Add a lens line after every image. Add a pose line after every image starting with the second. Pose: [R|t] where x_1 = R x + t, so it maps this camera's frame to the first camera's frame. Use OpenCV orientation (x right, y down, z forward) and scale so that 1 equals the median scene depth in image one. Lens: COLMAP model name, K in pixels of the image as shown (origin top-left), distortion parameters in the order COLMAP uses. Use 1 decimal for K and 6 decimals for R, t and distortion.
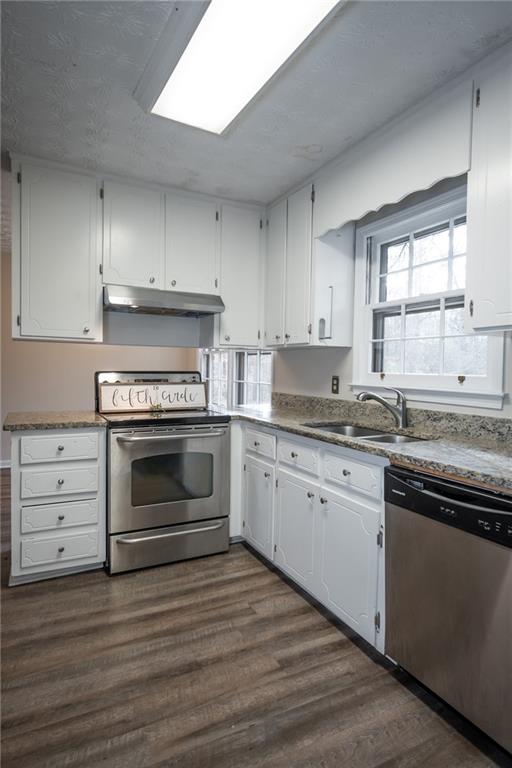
lens RADIAL K [[420.8, 0, 254.9], [0, 420.8, 385.5], [0, 0, 1]] dist [0.003604, -0.003938]
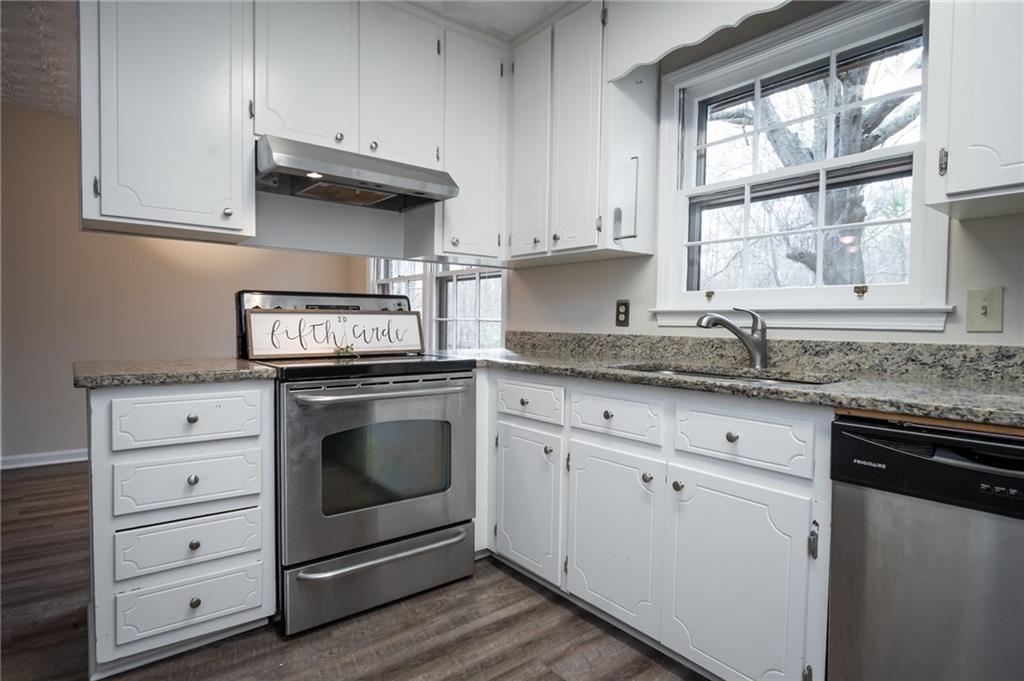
lens RADIAL K [[561.1, 0, 529.5], [0, 561.1, 342.6], [0, 0, 1]] dist [0.003604, -0.003938]
pose [[0.982363, -0.010617, 0.186684, -0.164240], [0.008769, 0.999904, 0.010720, 0.045907], [-0.186780, -0.008894, 0.982362, 0.201933]]
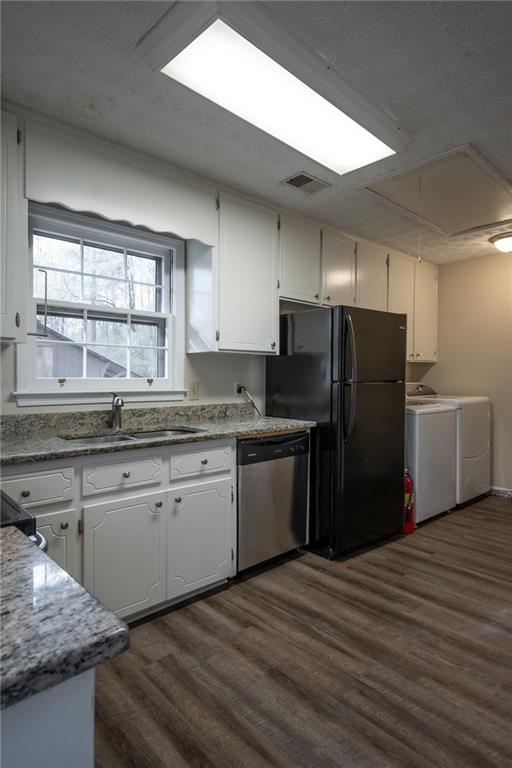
lens RADIAL K [[420.8, 0, 261.6], [0, 420.8, 383.1], [0, 0, 1]] dist [0.003604, -0.003938]
pose [[-0.256811, -0.031319, 0.965954, -0.754738], [0.018263, 0.999139, 0.037250, -0.046689], [-0.966289, 0.027208, -0.256018, 0.880234]]
